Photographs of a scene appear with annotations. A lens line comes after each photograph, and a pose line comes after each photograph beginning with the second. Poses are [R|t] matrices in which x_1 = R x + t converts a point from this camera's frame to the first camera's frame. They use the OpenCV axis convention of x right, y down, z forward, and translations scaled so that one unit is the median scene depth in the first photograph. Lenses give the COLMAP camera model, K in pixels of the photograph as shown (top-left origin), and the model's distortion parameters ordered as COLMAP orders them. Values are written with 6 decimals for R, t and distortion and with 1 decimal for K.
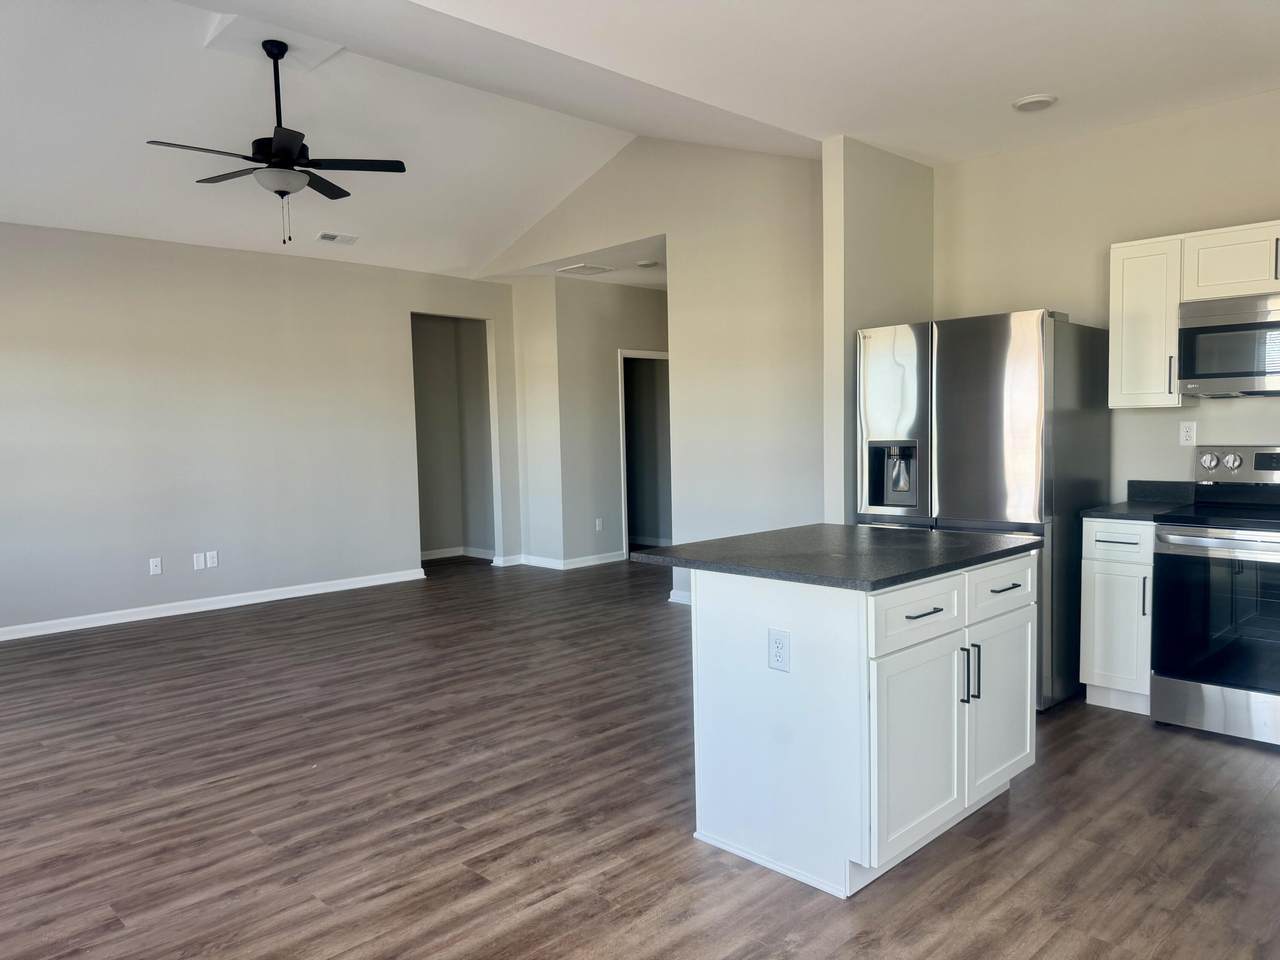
lens RADIAL K [[890.4, 0, 640.0], [0, 890.4, 480.0], [0, 0, 1]] dist [0.220271, -0.136366]
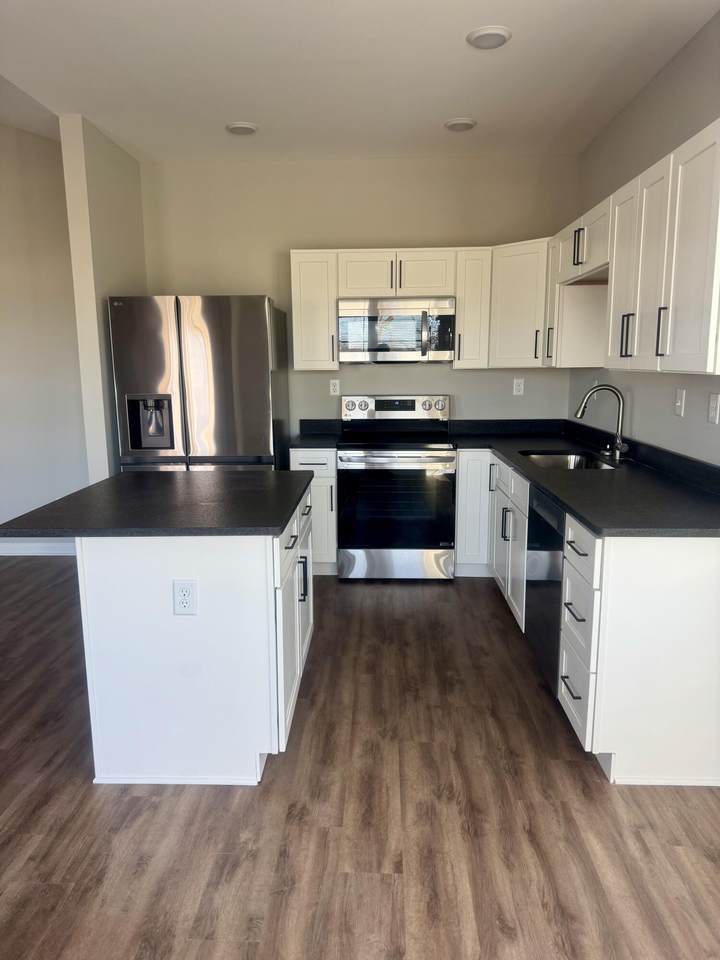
lens RADIAL K [[699.1, 0, 360.0], [0, 699.1, 480.0], [0, 0, 1]] dist [0.059632, -0.004825]
pose [[0.772578, -0.101526, 0.626750, -0.197994], [0.045049, 0.993410, 0.105390, -0.032441], [-0.633320, -0.053187, 0.772060, 0.209503]]
